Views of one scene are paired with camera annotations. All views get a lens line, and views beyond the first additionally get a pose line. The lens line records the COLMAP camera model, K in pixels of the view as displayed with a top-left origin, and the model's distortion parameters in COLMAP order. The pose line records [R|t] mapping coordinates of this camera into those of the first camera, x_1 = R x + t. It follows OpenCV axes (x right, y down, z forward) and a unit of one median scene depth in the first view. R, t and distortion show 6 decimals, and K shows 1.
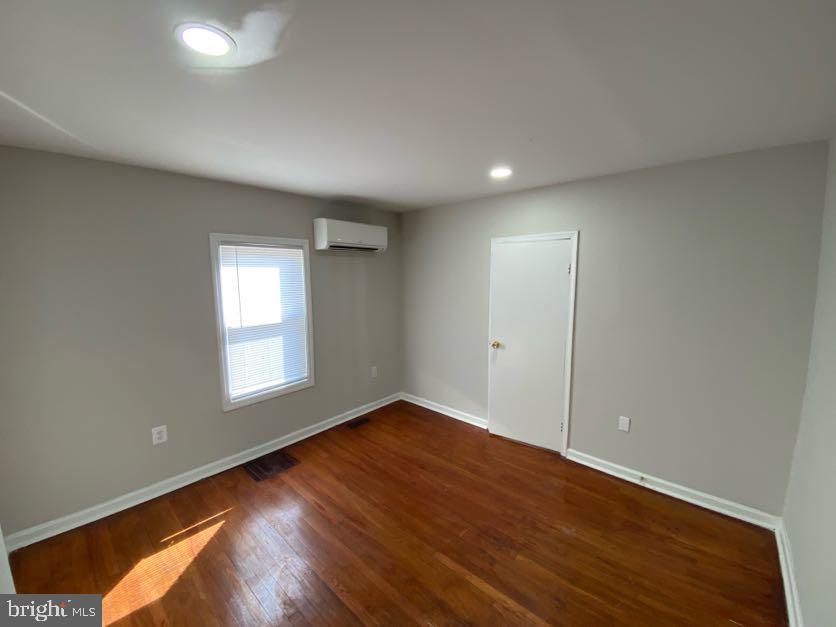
lens RADIAL K [[340.0, 0, 418.6], [0, 340.0, 316.7], [0, 0, 1]] dist [0.019895, -0.016149]
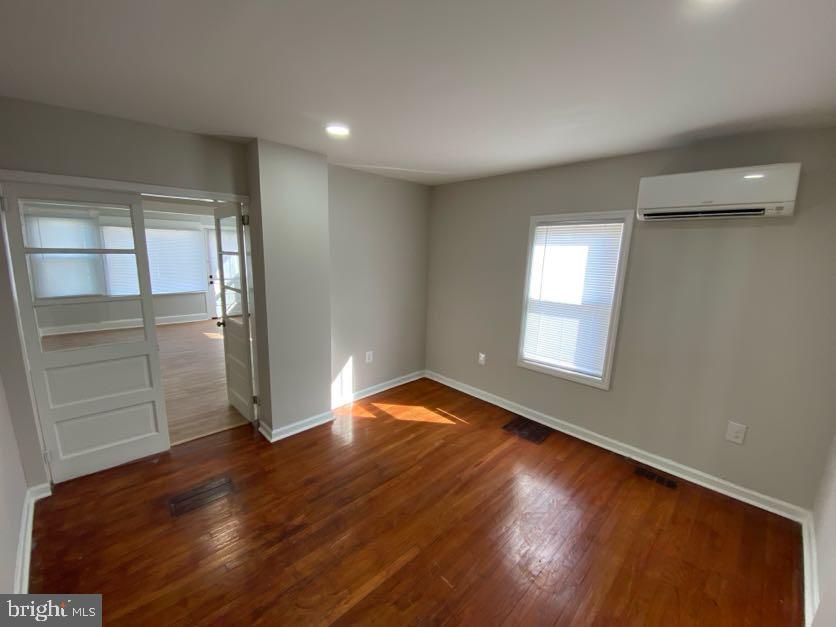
lens RADIAL K [[340.0, 0, 418.4], [0, 340.0, 316.5], [0, 0, 1]] dist [0.019895, -0.016149]
pose [[-0.075399, 0.188415, -0.979191, 0.660798], [-0.155767, 0.967705, 0.198199, -0.082347], [0.984912, 0.167470, -0.043615, 0.731641]]
